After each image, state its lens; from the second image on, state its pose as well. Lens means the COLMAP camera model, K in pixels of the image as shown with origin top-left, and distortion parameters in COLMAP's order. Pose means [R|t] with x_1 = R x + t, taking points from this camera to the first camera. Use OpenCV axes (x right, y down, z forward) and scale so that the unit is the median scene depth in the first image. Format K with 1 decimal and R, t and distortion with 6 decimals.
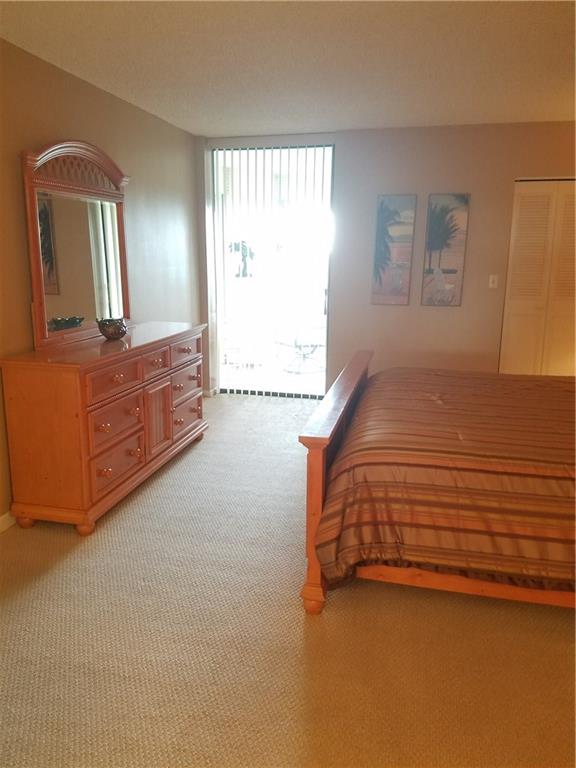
lens RADIAL K [[588.6, 0, 275.4], [0, 588.6, 375.1], [0, 0, 1]] dist [0.242171, -0.476587]
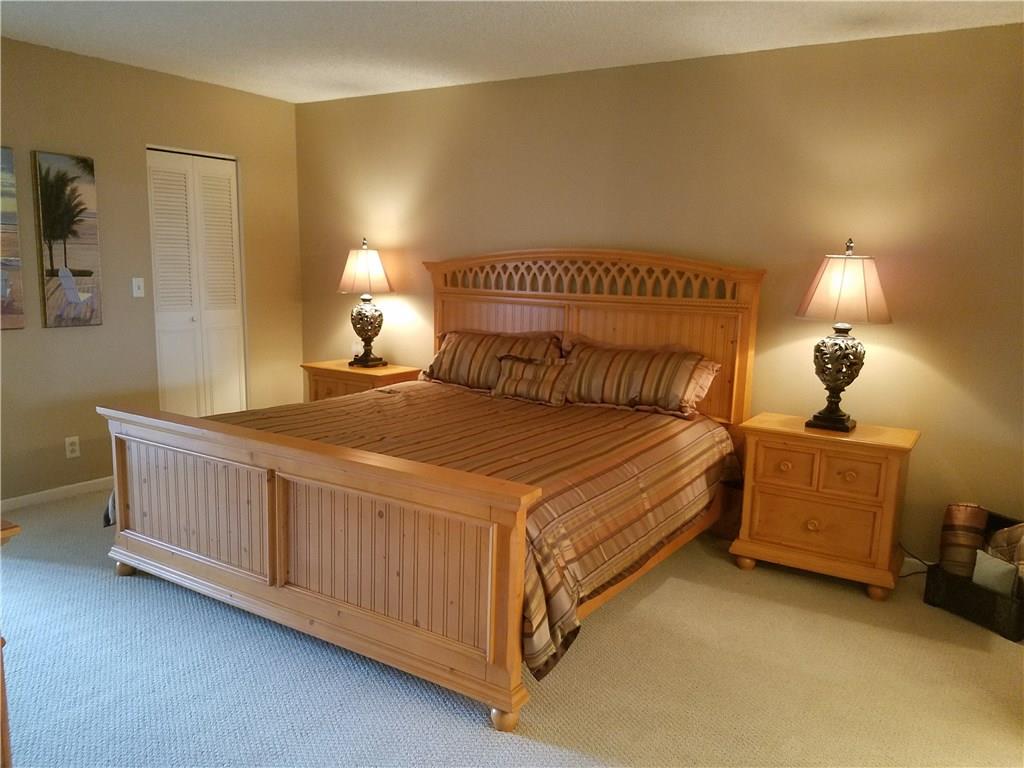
lens RADIAL K [[784.8, 0, 505.9], [0, 784.8, 392.4], [0, 0, 1]] dist [0.242171, -0.476587]
pose [[0.331603, -0.148204, 0.931705, -0.387350], [0.160776, 0.982015, 0.098985, -0.059123], [-0.929618, 0.116972, 0.349467, 0.288270]]
